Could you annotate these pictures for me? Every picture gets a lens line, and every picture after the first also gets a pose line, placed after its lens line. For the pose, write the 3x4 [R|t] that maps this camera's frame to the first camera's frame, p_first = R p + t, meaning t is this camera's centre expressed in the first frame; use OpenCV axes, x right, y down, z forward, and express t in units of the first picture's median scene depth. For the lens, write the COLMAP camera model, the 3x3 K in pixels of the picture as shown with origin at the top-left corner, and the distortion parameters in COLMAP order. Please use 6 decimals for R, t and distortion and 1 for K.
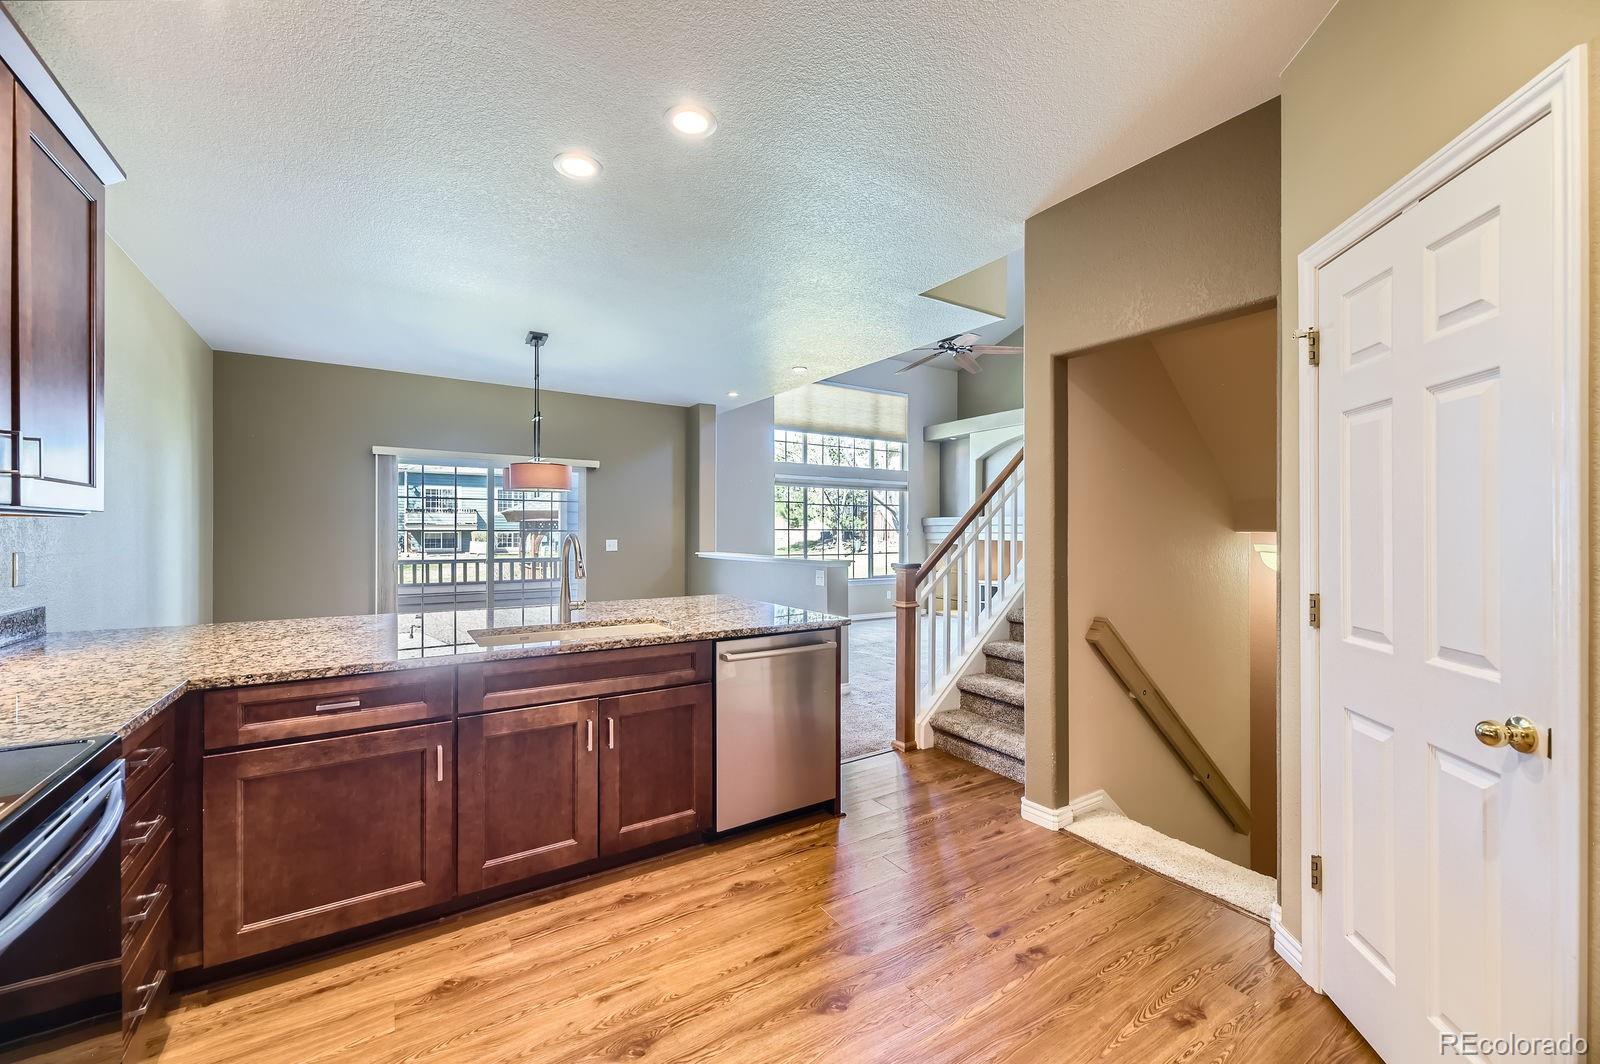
lens RADIAL K [[647.5, 0, 800.4], [0, 647.5, 533.8], [0, 0, 1]] dist [0.018958, -0.003203]
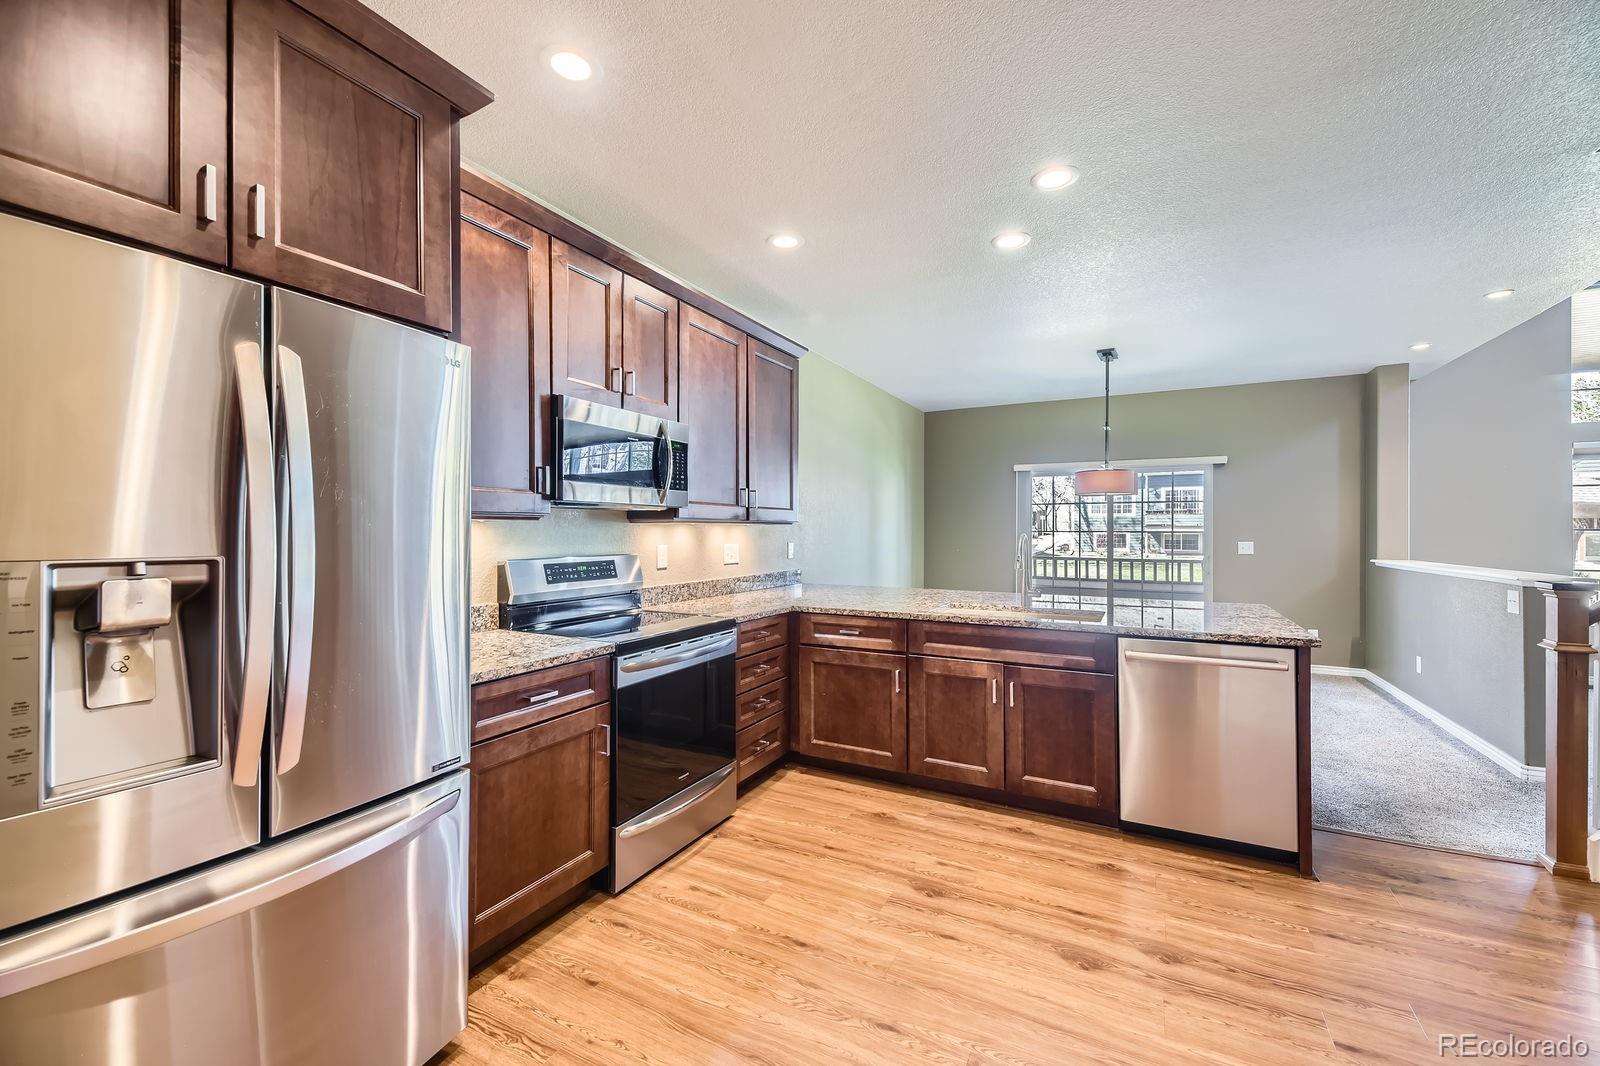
lens RADIAL K [[647.5, 0, 787.4], [0, 647.5, 529.3], [0, 0, 1]] dist [0.018958, -0.003203]
pose [[0.475834, -0.004709, -0.879522, 0.613735], [-0.003498, 0.999968, -0.007247, 0.001742], [0.879528, 0.006525, 0.475803, 0.028424]]
